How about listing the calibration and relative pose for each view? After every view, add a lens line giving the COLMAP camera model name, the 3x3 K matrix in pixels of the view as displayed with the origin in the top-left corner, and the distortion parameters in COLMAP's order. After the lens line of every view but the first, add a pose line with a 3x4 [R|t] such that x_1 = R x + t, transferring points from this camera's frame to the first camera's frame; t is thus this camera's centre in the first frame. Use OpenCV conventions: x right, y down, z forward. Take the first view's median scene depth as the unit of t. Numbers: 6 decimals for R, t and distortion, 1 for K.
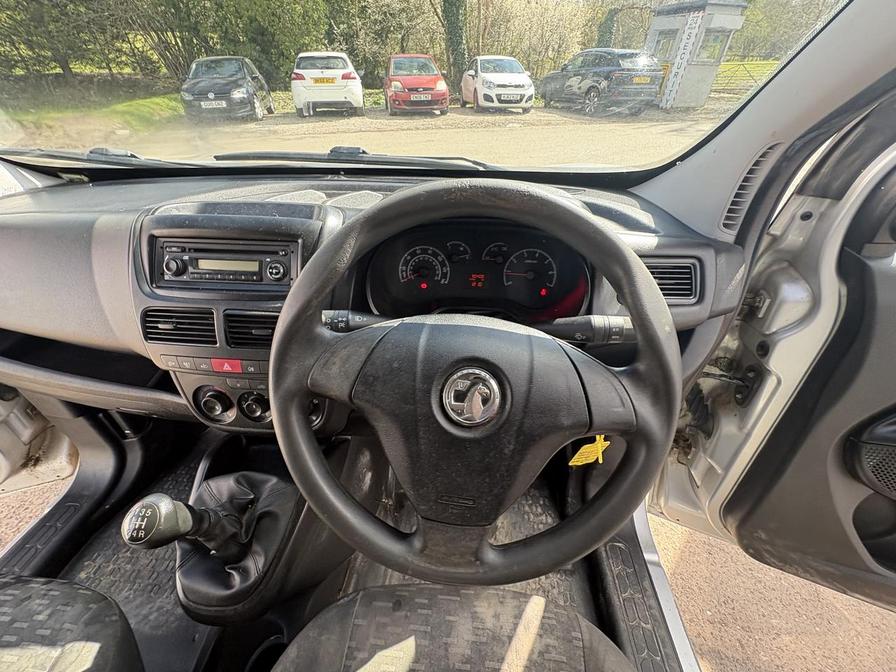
lens RADIAL K [[356.6, 0, 446.0], [0, 356.6, 339.6], [0, 0, 1]] dist [-0.000610, 0.001042]
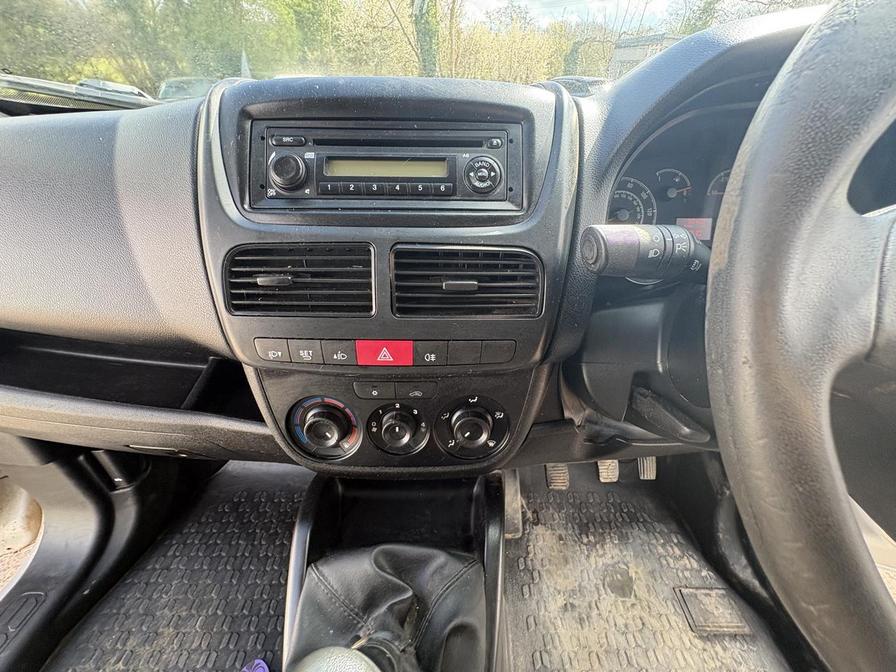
lens RADIAL K [[356.6, 0, 442.2], [0, 356.6, 337.9], [0, 0, 1]] dist [-0.000610, 0.001042]
pose [[0.997247, -0.033634, 0.066085, -0.478987], [0.037818, 0.997290, -0.063115, 0.075204], [-0.063783, 0.065440, 0.995816, 0.386208]]
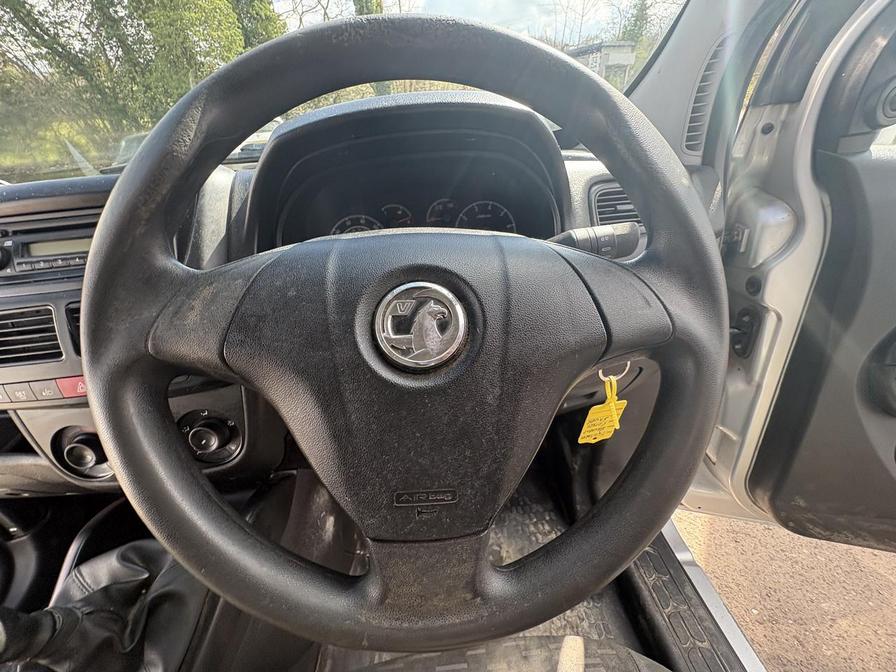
lens RADIAL K [[356.6, 0, 445.5], [0, 356.6, 339.9], [0, 0, 1]] dist [-0.000610, 0.001042]
pose [[0.984206, -0.153471, 0.088240, 0.030336], [0.162050, 0.981697, -0.100054, 0.144121], [-0.071269, 0.112773, 0.991062, 0.210306]]
